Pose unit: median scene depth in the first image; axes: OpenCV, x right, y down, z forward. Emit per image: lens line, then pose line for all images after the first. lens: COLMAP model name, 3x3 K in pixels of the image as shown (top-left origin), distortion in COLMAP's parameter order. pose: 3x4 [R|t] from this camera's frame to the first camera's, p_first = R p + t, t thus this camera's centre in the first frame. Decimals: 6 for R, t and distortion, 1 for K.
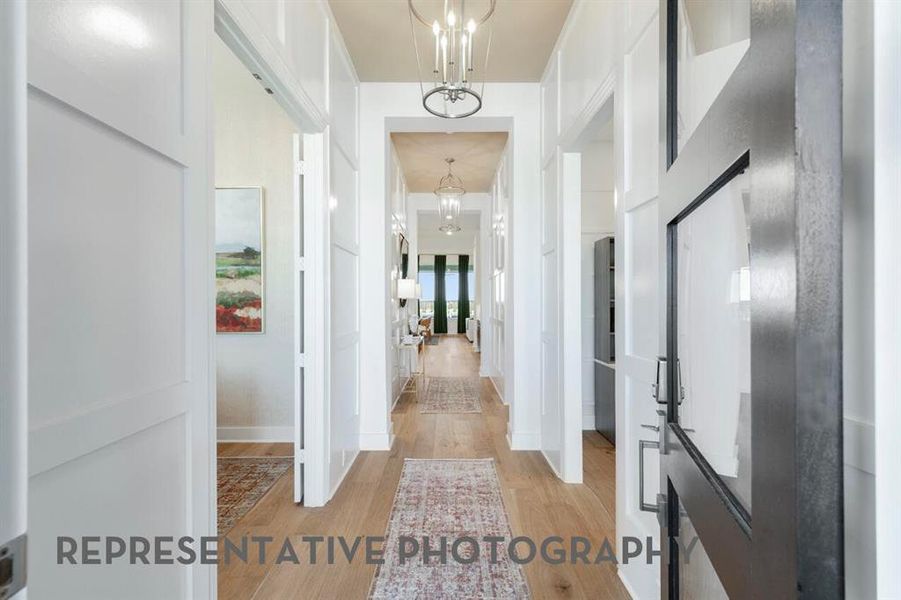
lens RADIAL K [[411.8, 0, 450.4], [0, 411.8, 297.3], [0, 0, 1]] dist [0.001039, 0.000185]
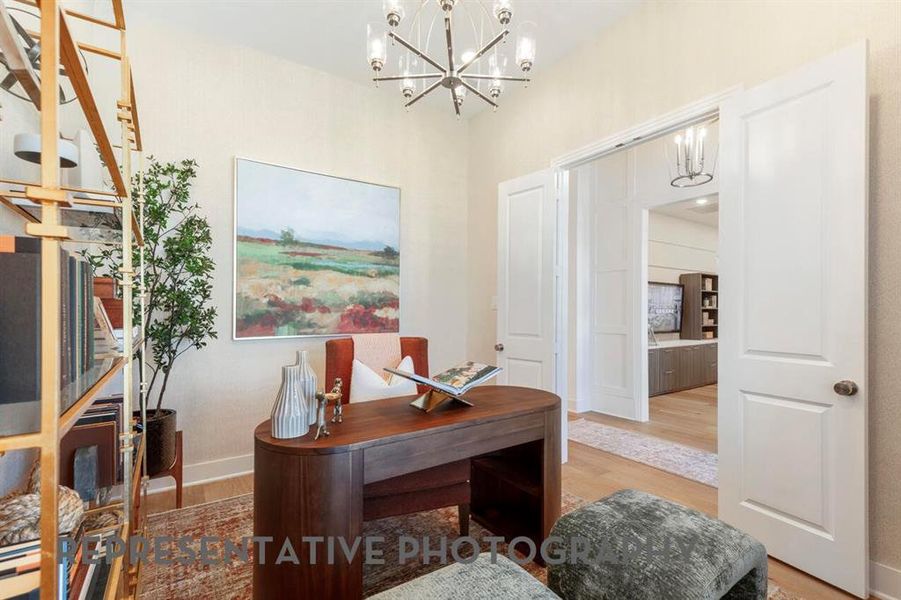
lens RADIAL K [[411.8, 0, 450.4], [0, 411.8, 297.3], [0, 0, 1]] dist [0.001039, 0.000185]
pose [[0.827419, 0.018403, 0.561284, -0.919427], [-0.002942, 0.999591, -0.028437, 0.027511], [-0.561578, 0.021878, 0.827135, 0.100847]]
